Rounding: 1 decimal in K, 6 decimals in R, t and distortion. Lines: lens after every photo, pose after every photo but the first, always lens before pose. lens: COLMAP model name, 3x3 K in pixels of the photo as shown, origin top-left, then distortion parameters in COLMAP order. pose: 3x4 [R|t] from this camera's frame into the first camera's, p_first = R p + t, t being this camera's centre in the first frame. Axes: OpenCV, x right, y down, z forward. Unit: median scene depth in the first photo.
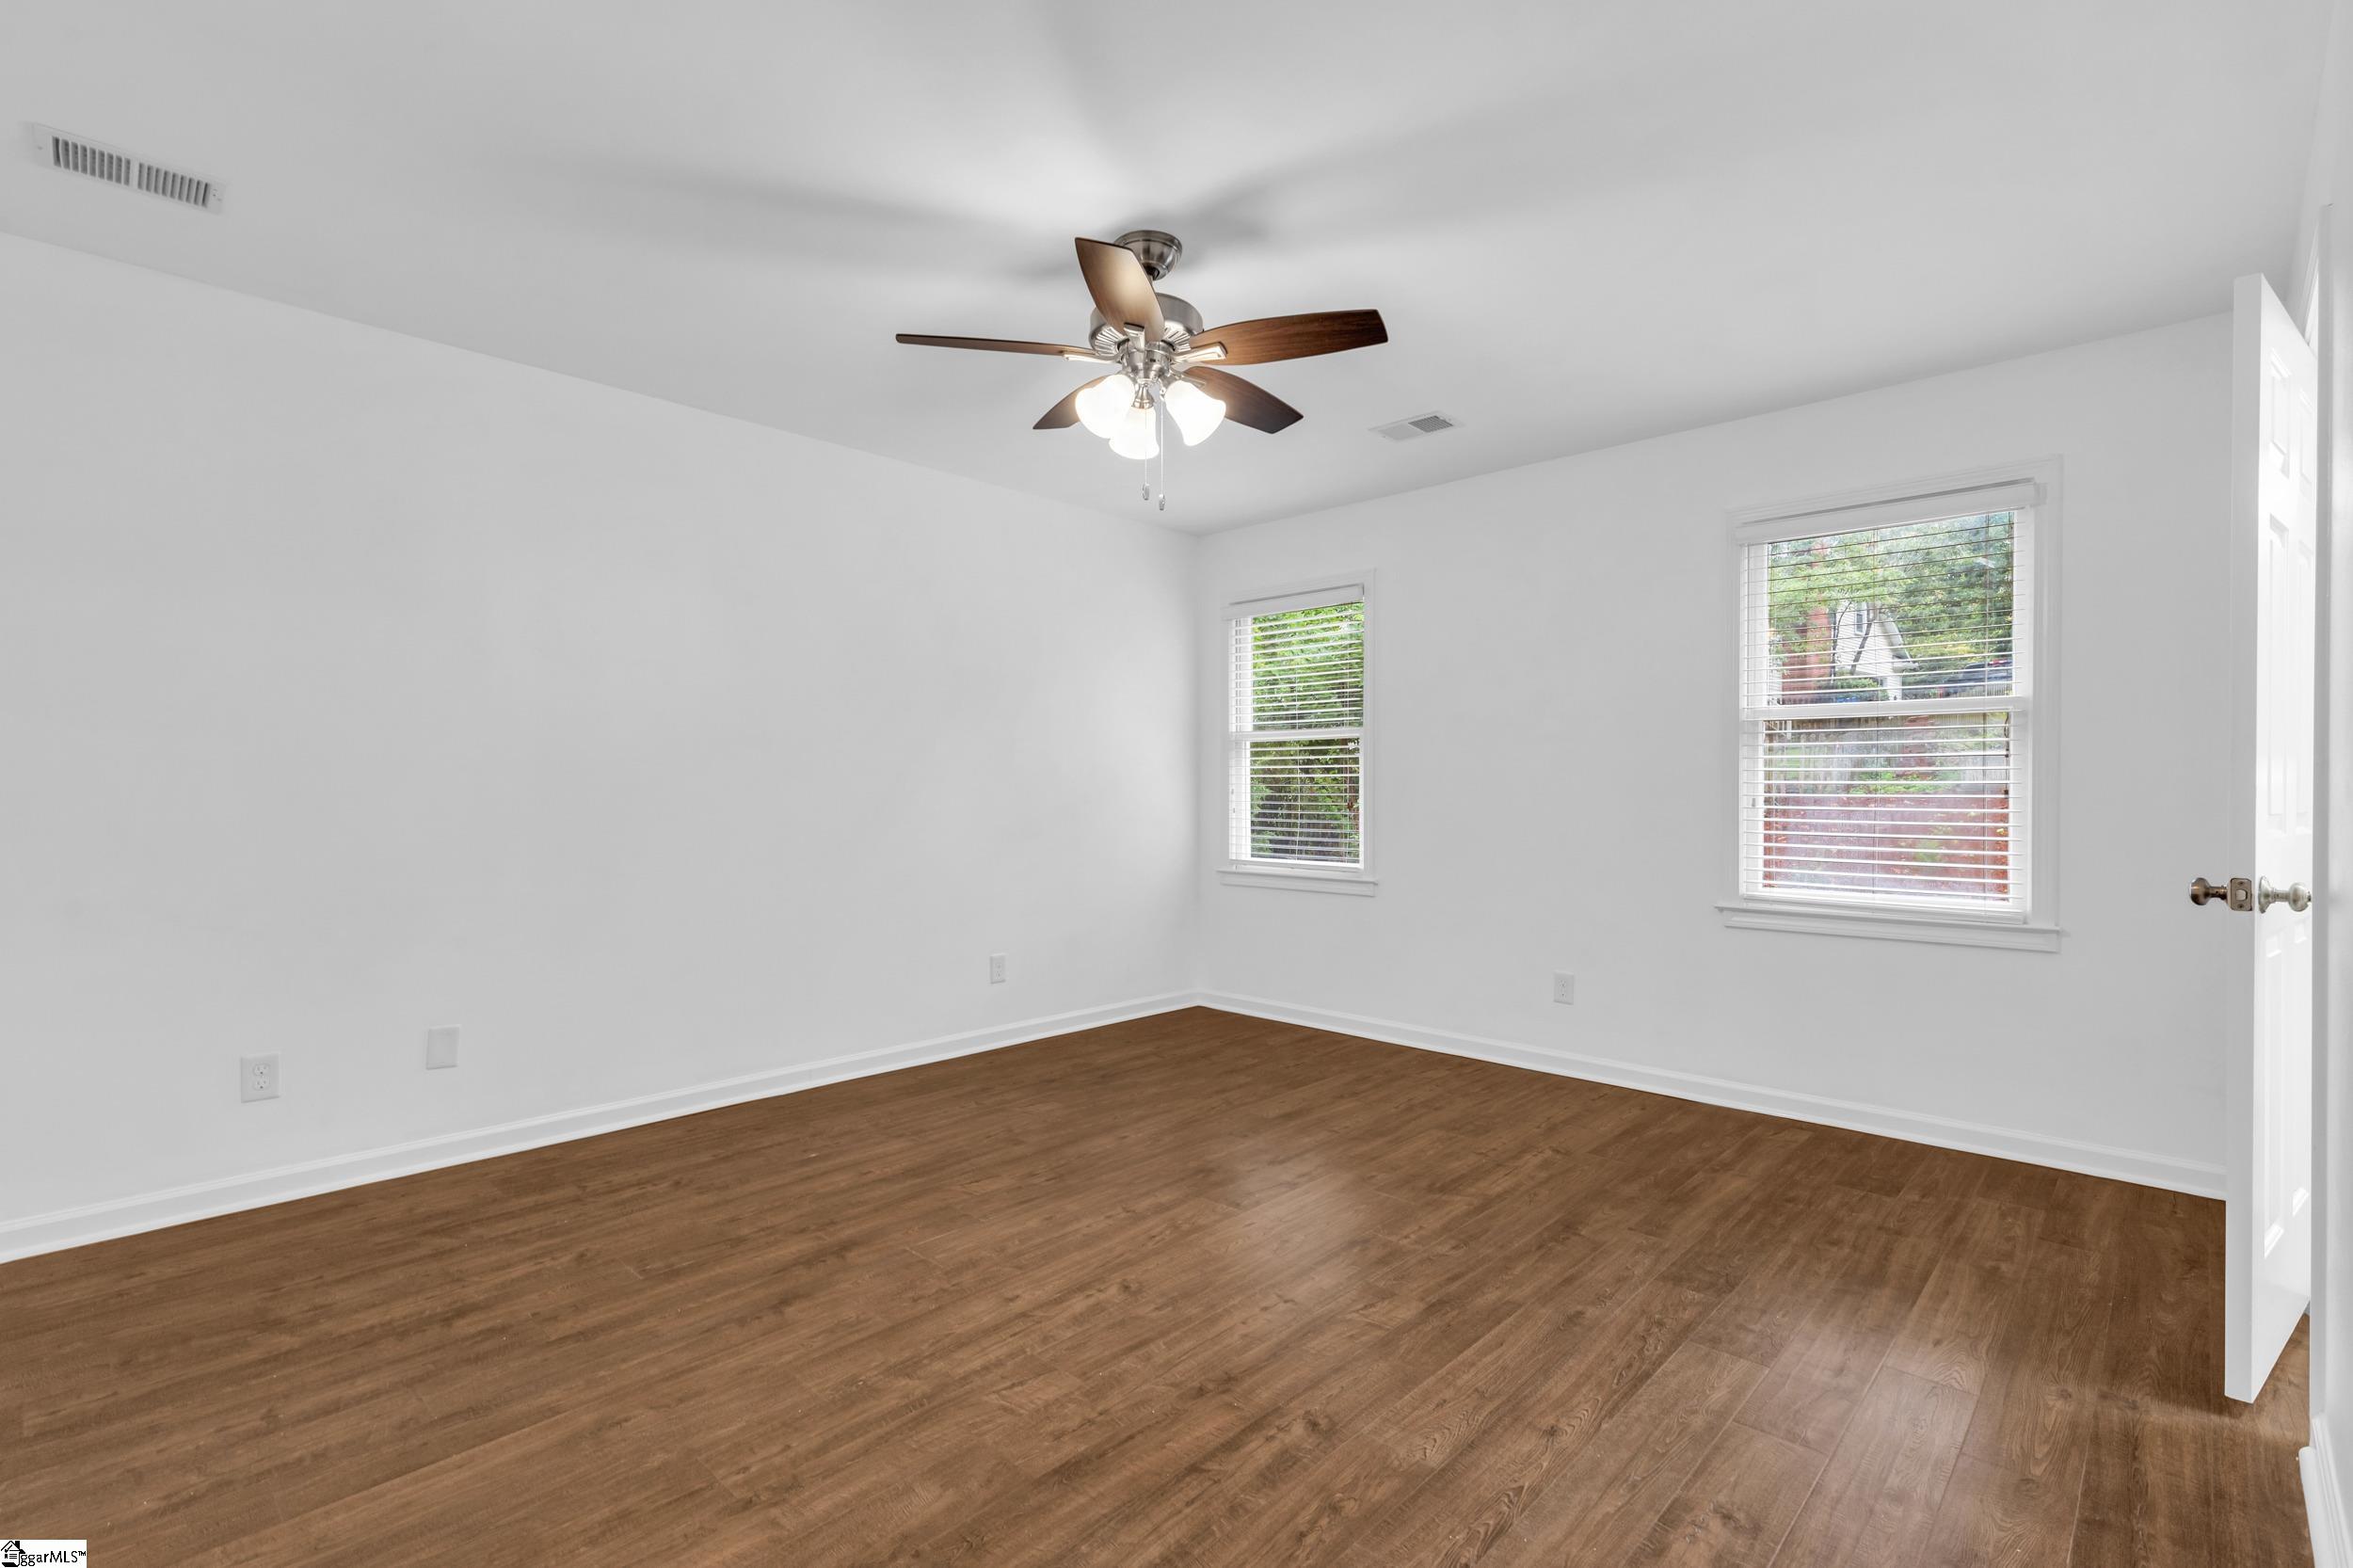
lens RADIAL K [[1083.4, 0, 1175.9], [0, 1083.4, 787.9], [0, 0, 1]] dist [0.001406, 0.000211]
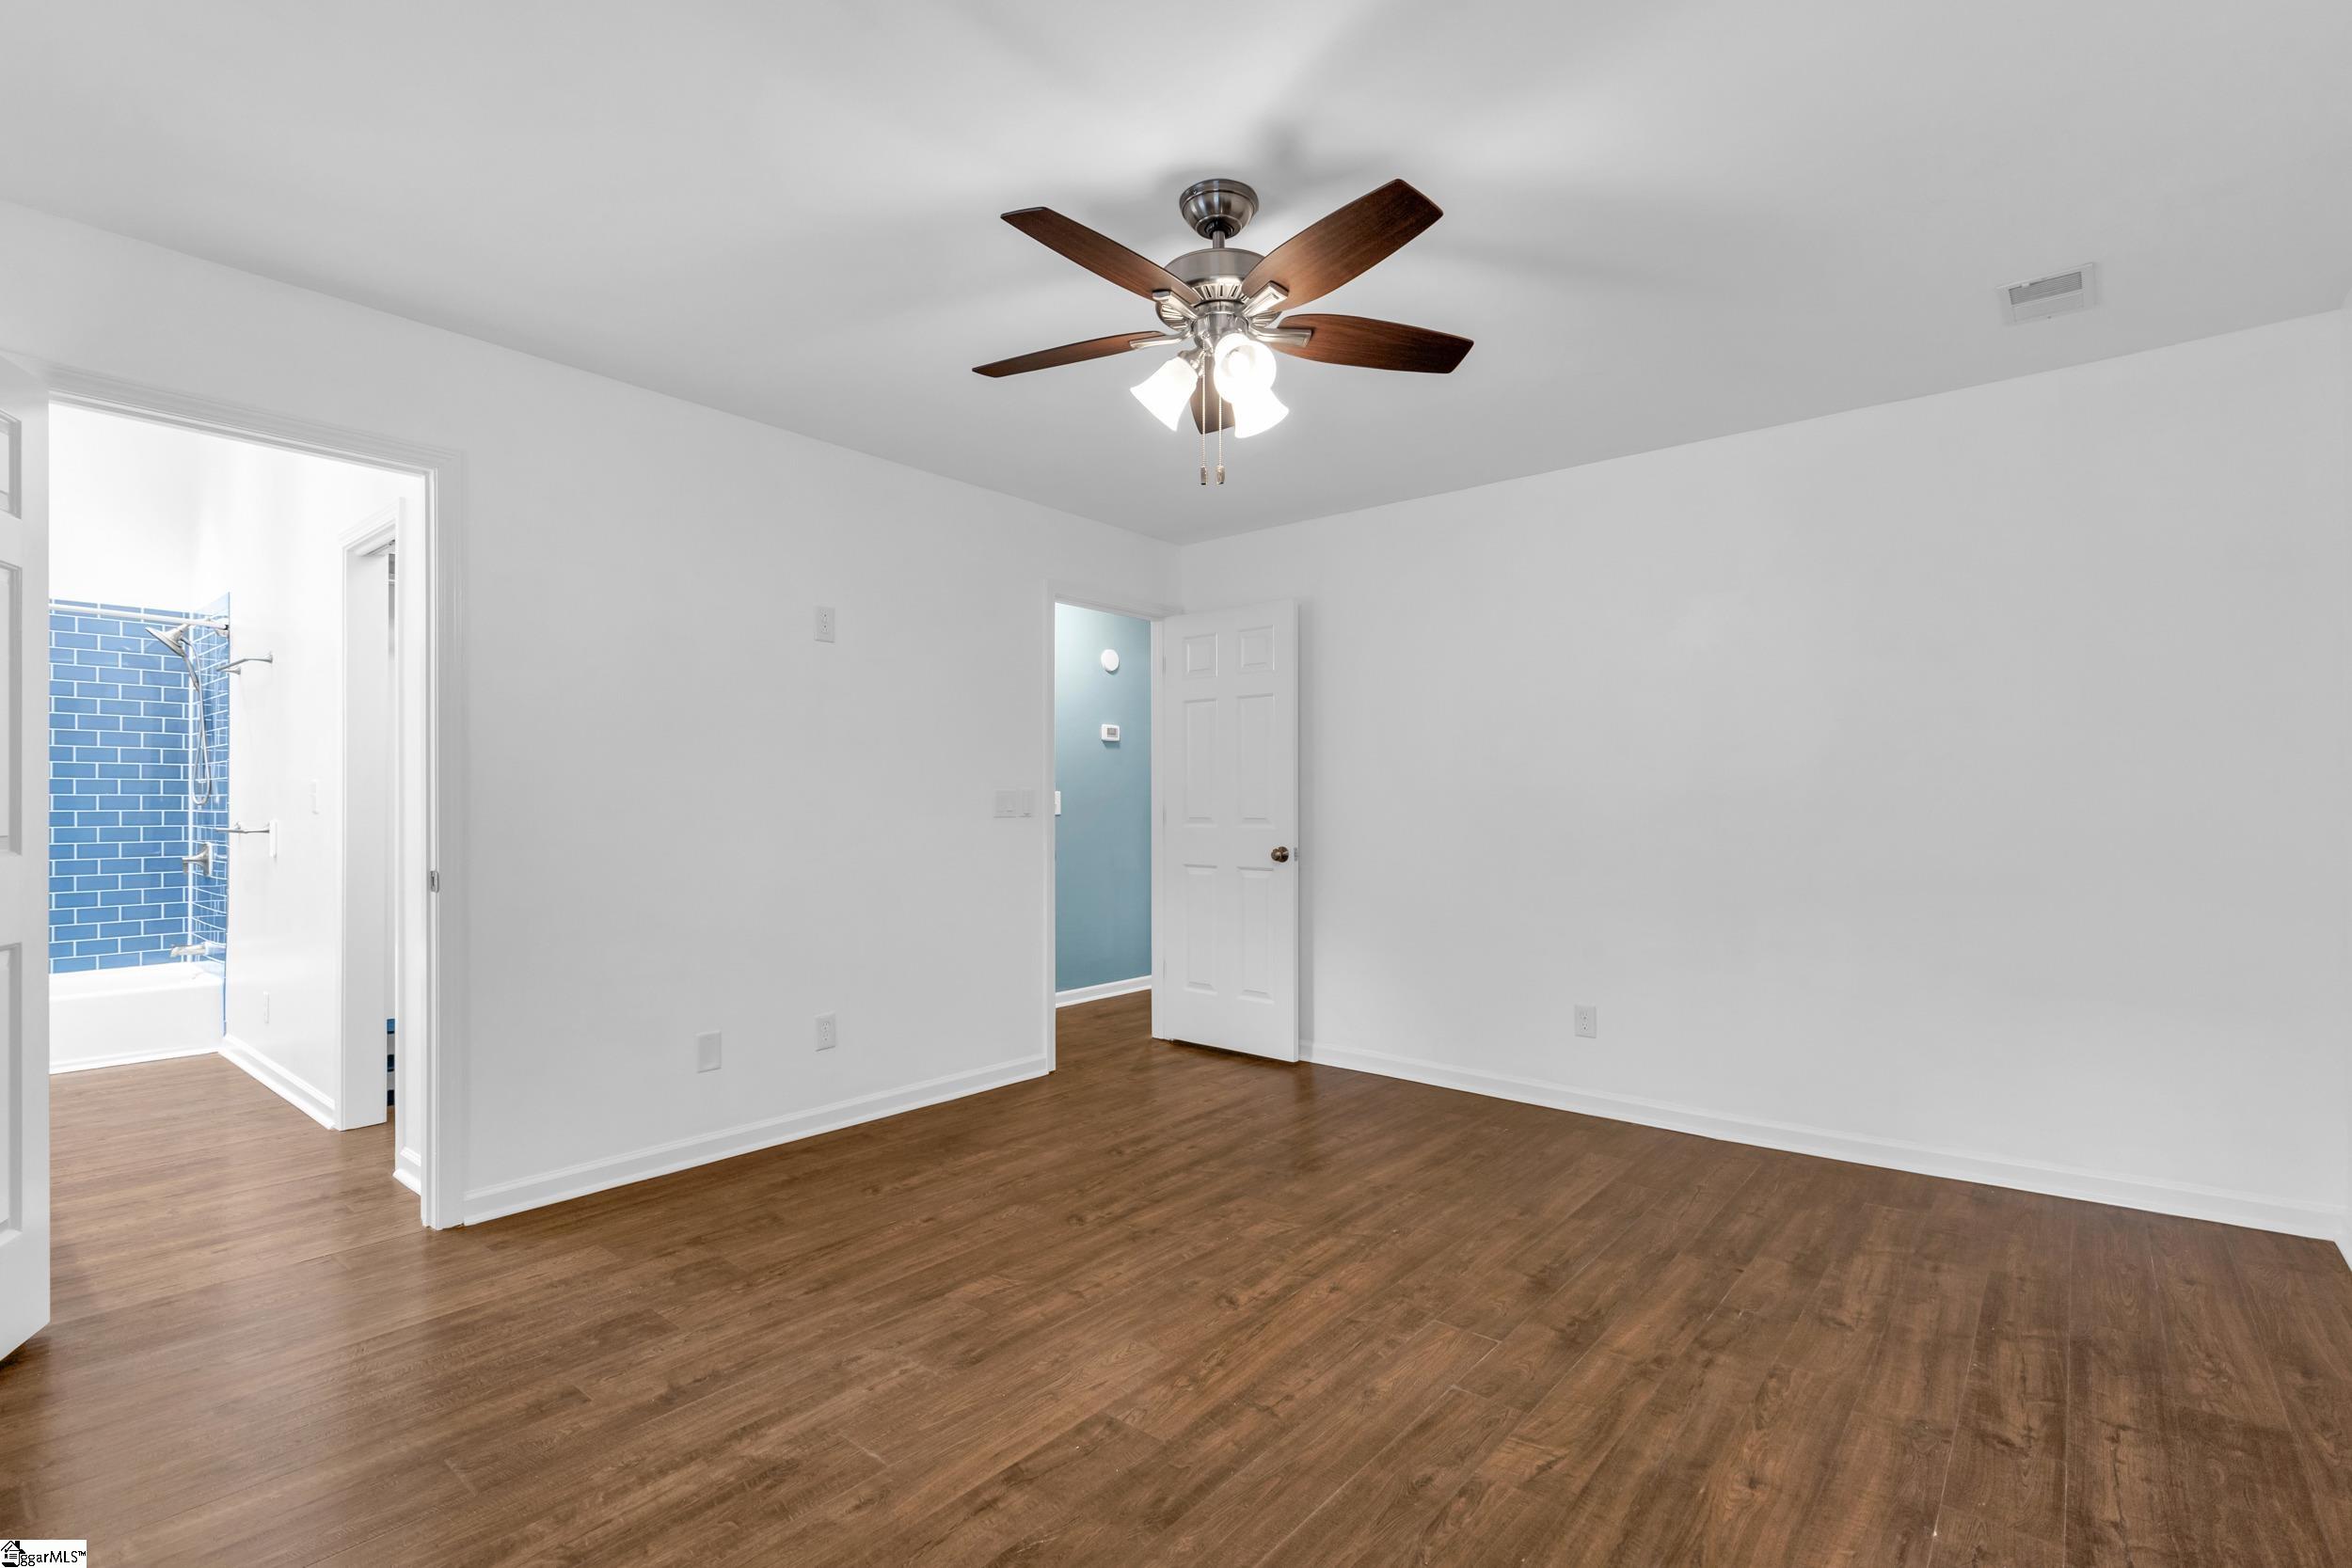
lens RADIAL K [[1082.9, 0, 1179.0], [0, 1082.9, 794.4], [0, 0, 1]] dist [0.001406, 0.000211]
pose [[-0.997656, -0.001344, -0.068412, 0.071788], [-0.000300, 0.999883, -0.015267, 0.001331], [0.068424, -0.015211, -0.997540, 1.990113]]
